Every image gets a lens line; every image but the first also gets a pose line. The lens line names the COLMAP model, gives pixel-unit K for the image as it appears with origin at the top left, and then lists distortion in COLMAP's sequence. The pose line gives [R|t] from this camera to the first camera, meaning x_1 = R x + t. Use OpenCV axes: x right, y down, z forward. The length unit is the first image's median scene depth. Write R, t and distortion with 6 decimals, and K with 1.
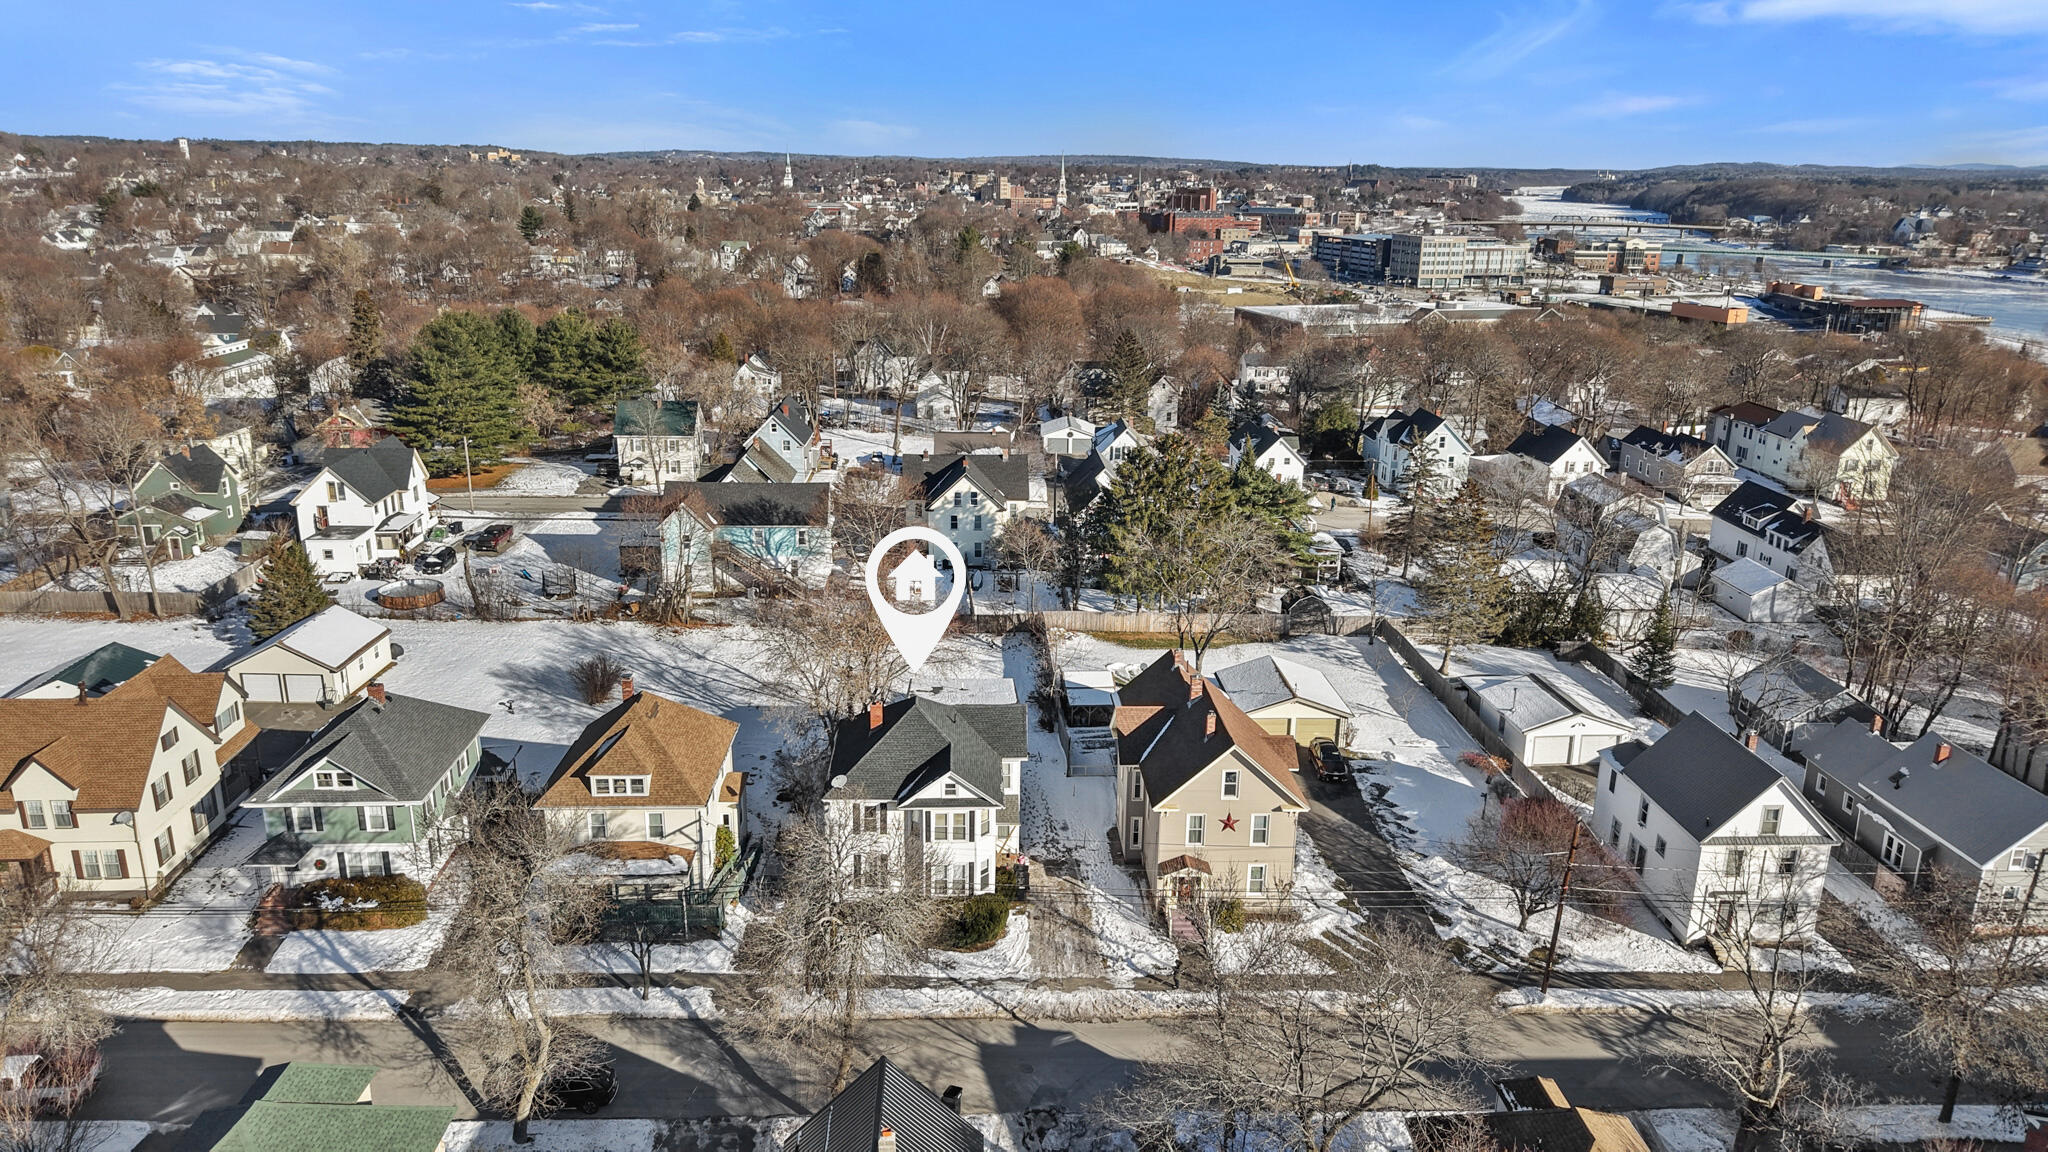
lens RADIAL K [[1349.0, 0, 1024.0], [0, 1349.0, 576.0], [0, 0, 1]] dist [0.041762, -0.045966]
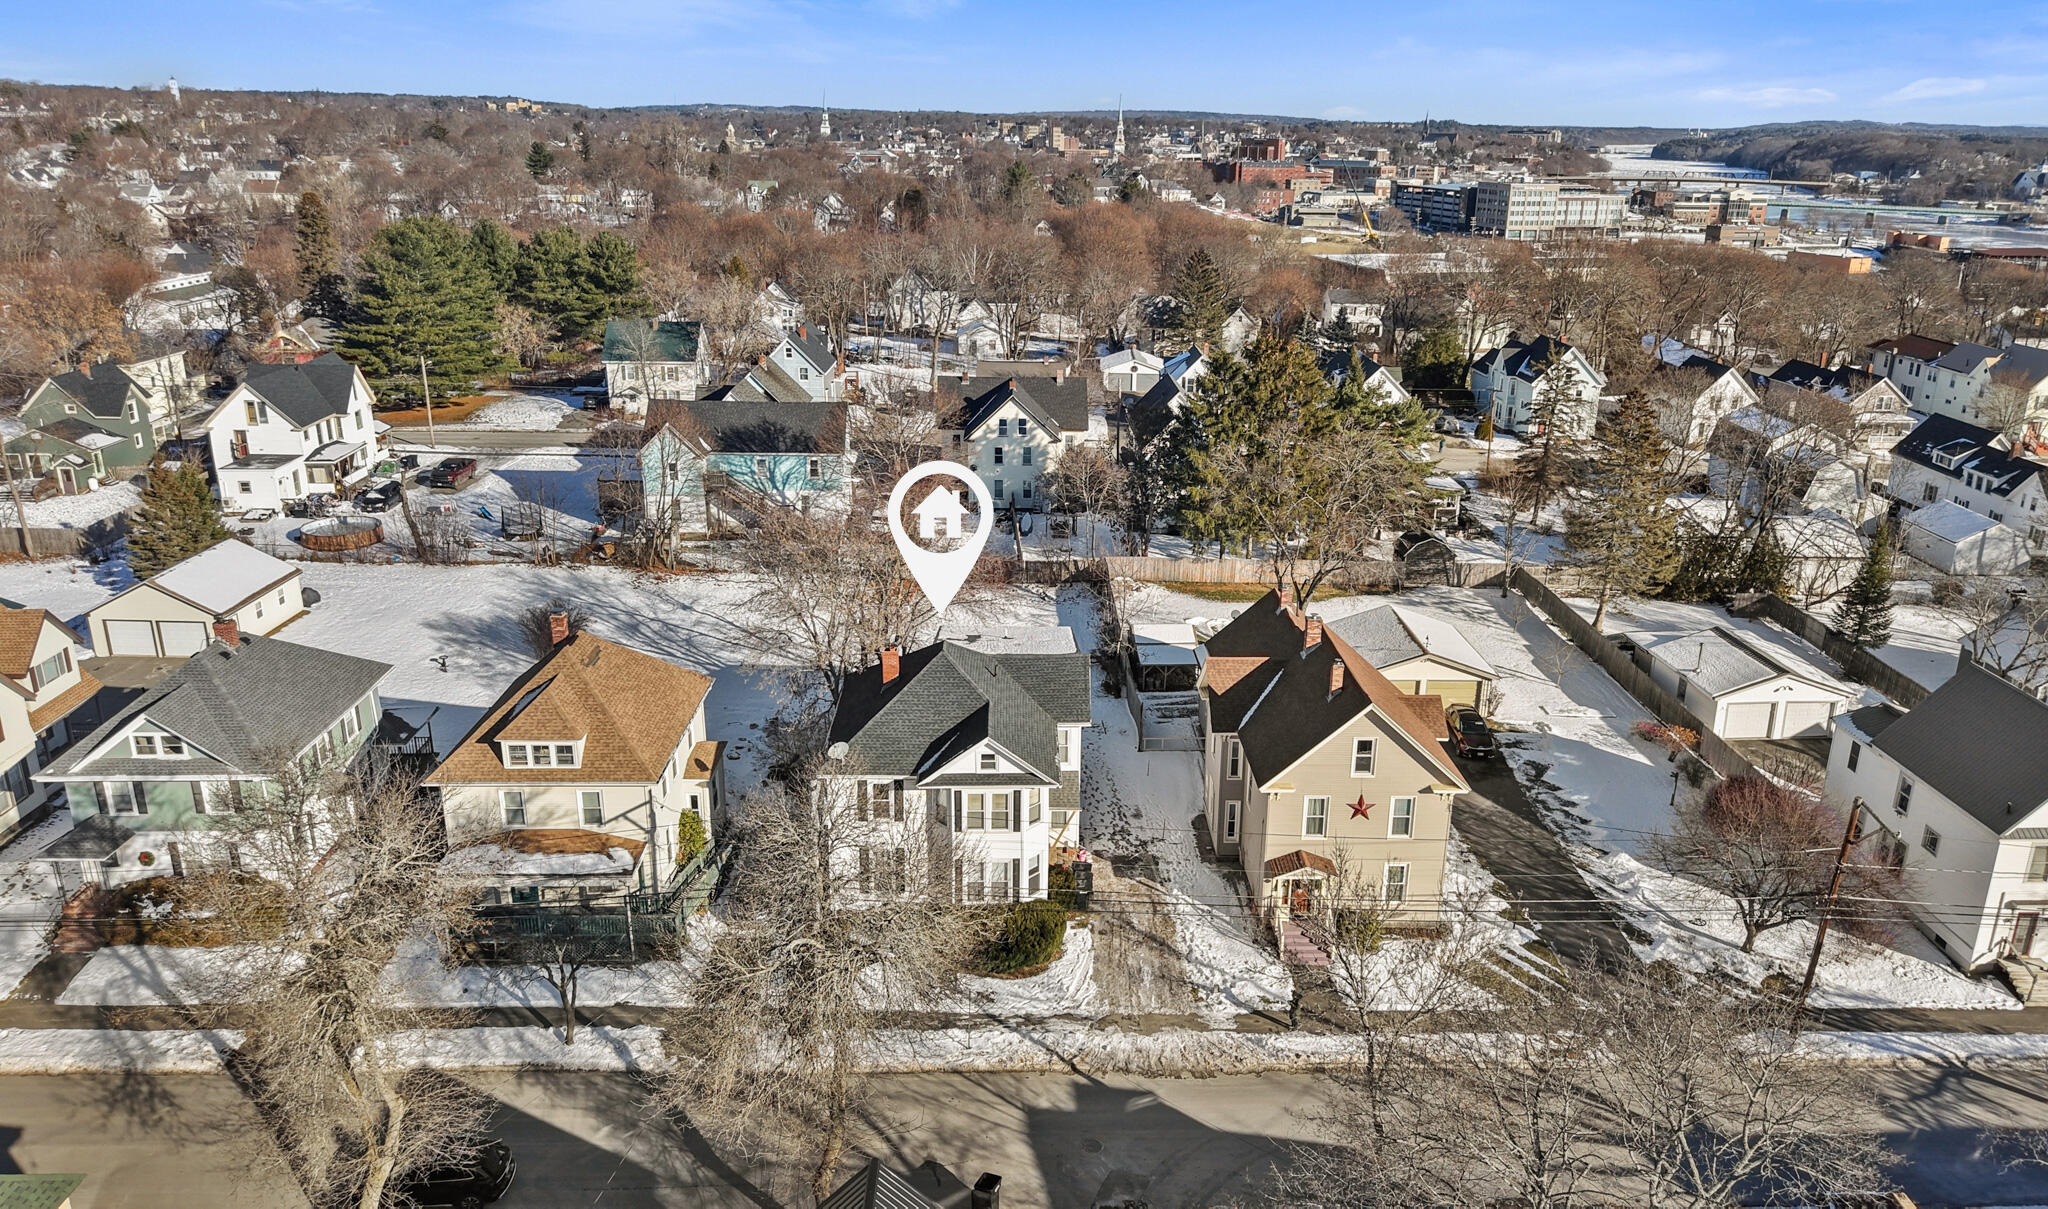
lens RADIAL K [[1421.8, 0, 1074.6], [0, 1421.8, 599.8], [0, 0, 1]] dist [0.036216, -0.039550]
pose [[0.999994, 0.003137, -0.001497, -0.004142], [-0.003092, 0.999561, 0.029471, 0.031463], [0.001589, -0.029466, 0.999565, 0.151388]]
